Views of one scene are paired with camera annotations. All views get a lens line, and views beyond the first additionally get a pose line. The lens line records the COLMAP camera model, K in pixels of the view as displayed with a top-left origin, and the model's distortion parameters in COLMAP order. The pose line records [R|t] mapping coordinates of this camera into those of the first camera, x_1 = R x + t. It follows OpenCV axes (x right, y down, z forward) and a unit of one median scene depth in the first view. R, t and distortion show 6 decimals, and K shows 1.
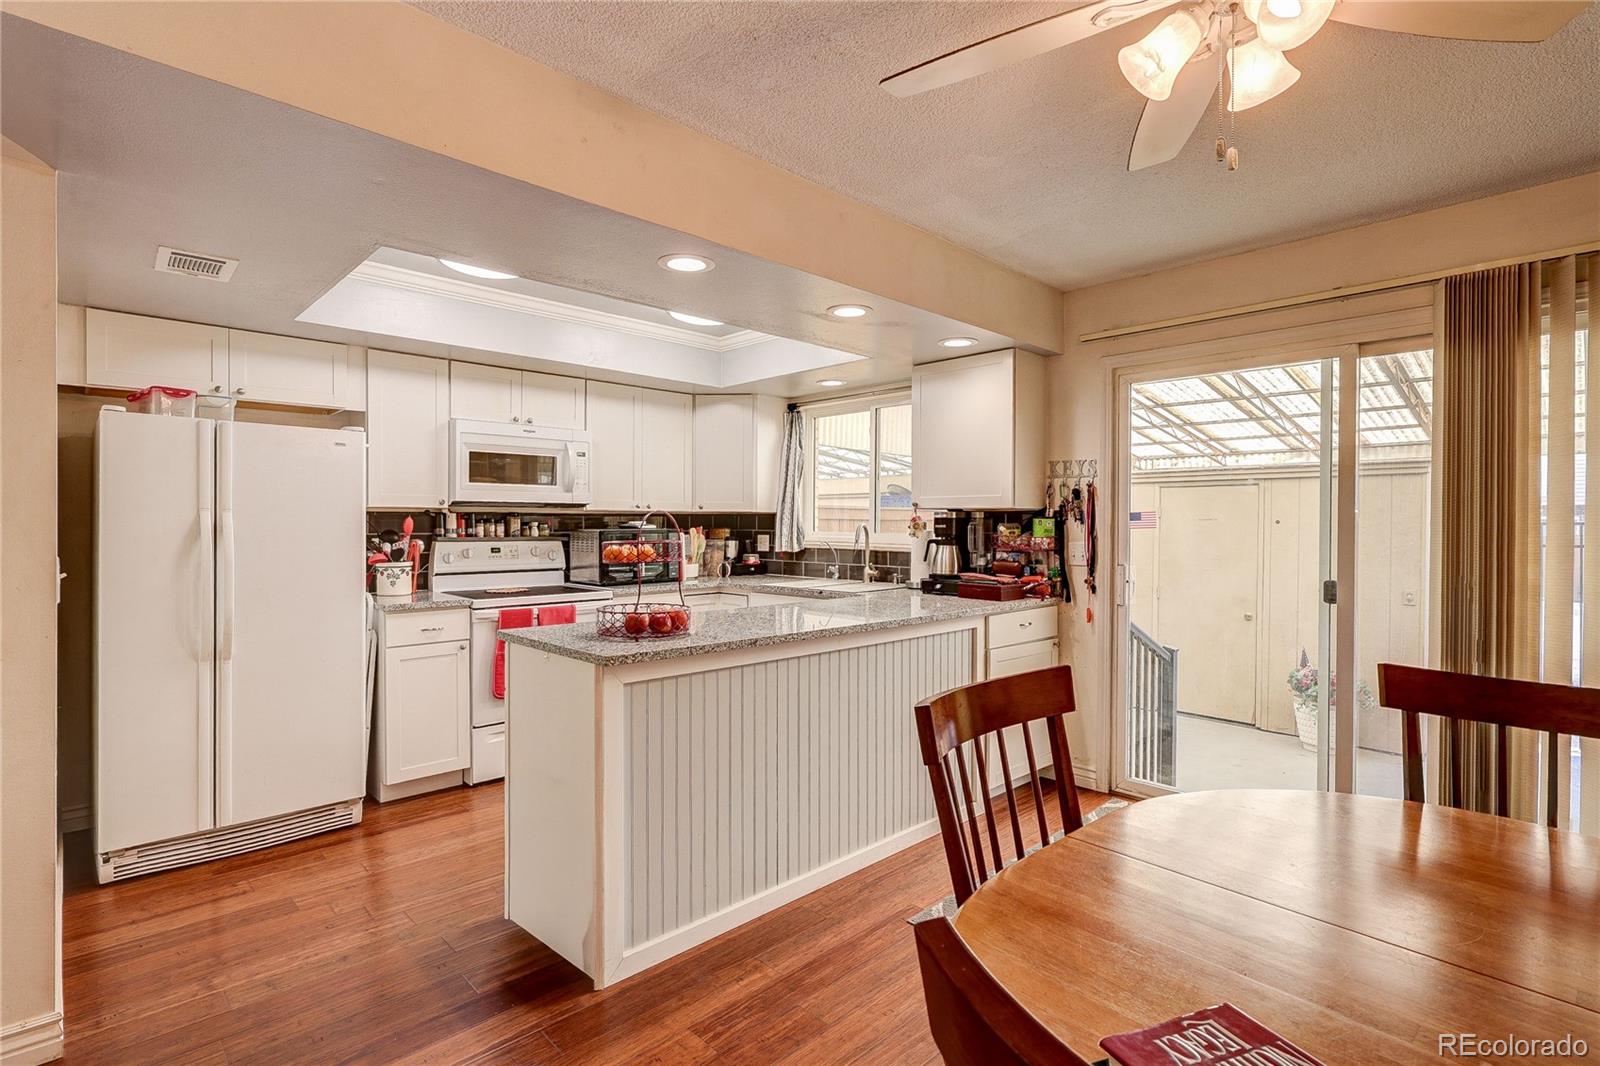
lens RADIAL K [[770.1, 0, 800.8], [0, 770.1, 529.4], [0, 0, 1]] dist [-0.001092, 0.000886]
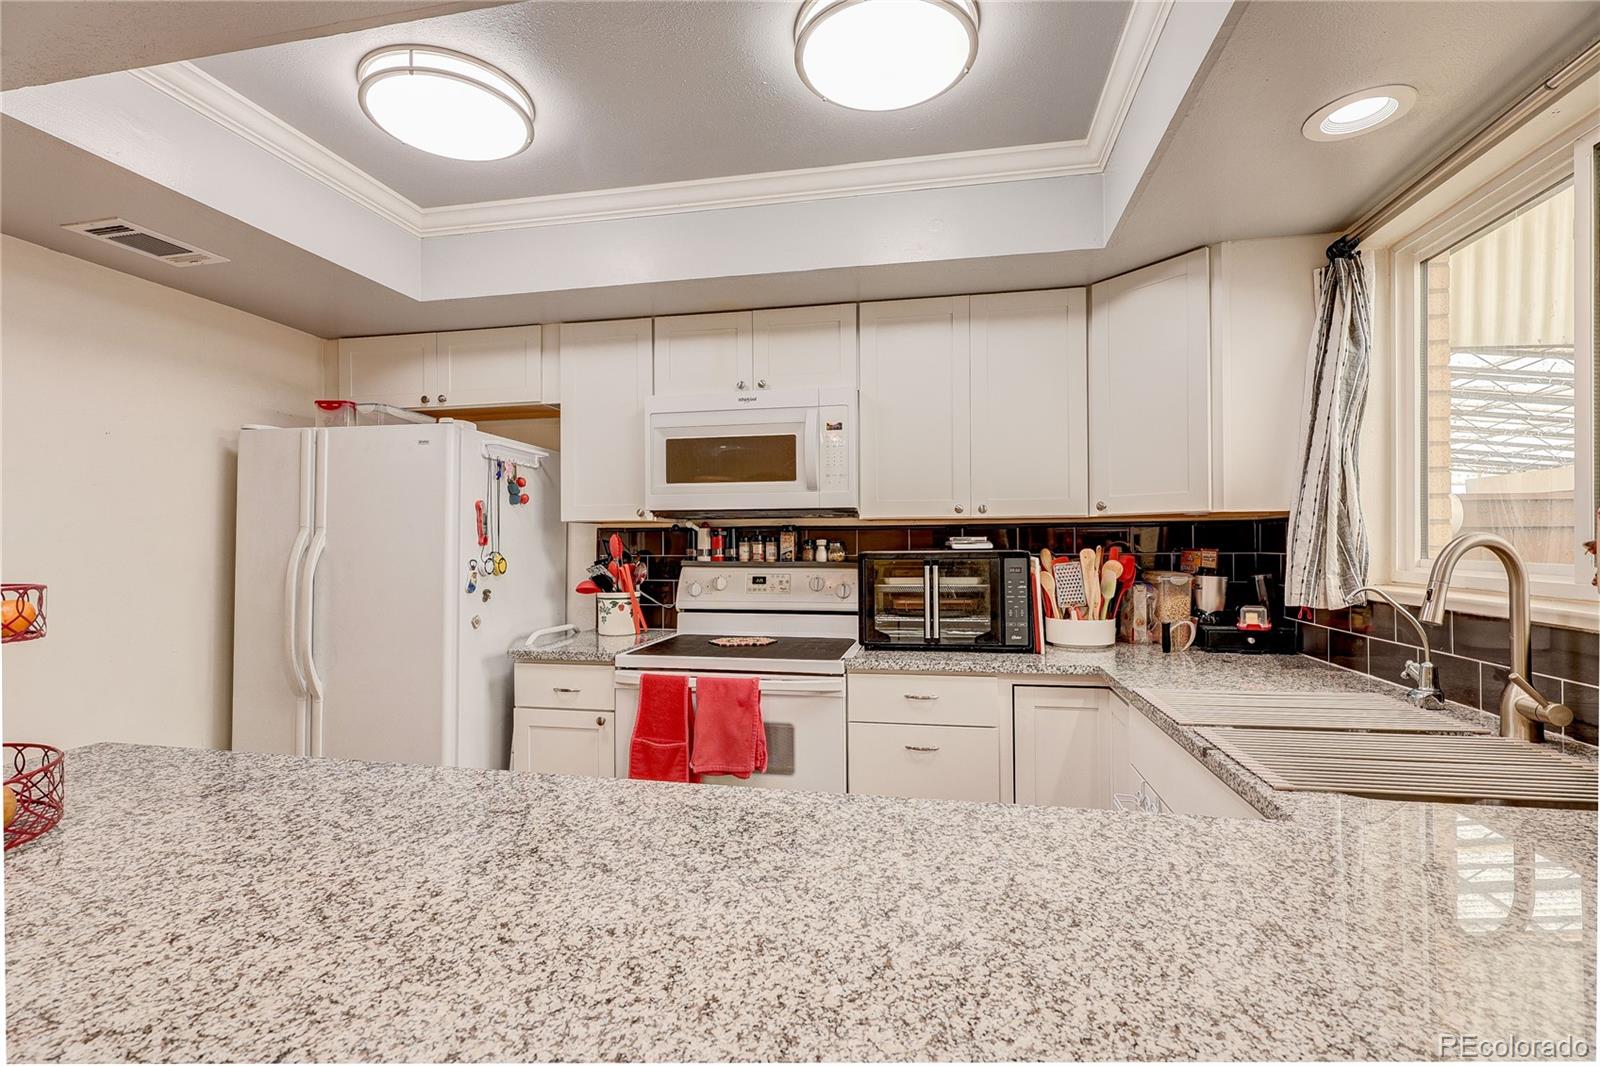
lens RADIAL K [[741.6, 0, 803.1], [0, 741.6, 542.7], [0, 0, 1]] dist [-0.002278, -0.000400]
pose [[0.564846, -0.005434, -0.825178, 0.185594], [-0.002067, 0.999966, -0.008000, -0.001906], [0.825193, 0.006225, 0.564816, 0.679446]]
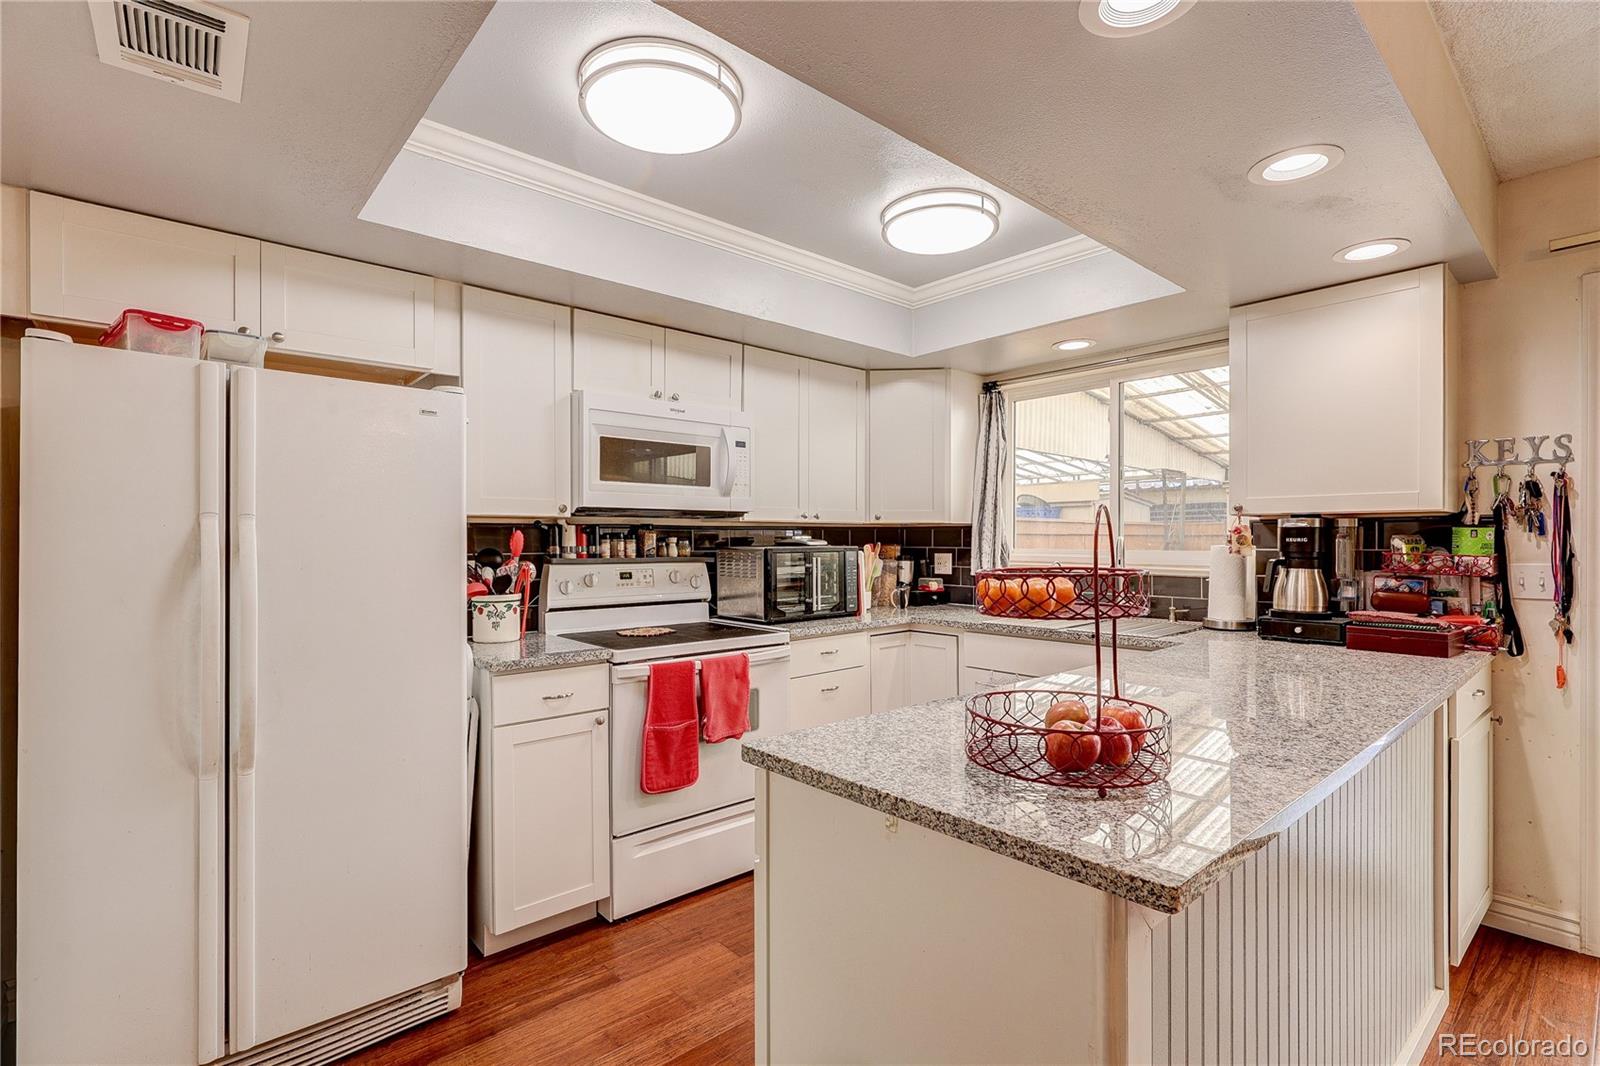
lens RADIAL K [[741.6, 0, 803.1], [0, 741.6, 542.7], [0, 0, 1]] dist [-0.002278, -0.000400]
pose [[0.998946, -0.004236, -0.045697, -0.202450], [0.003984, 0.999976, -0.005611, 0.000183], [0.045719, 0.005423, 0.998940, 0.312619]]
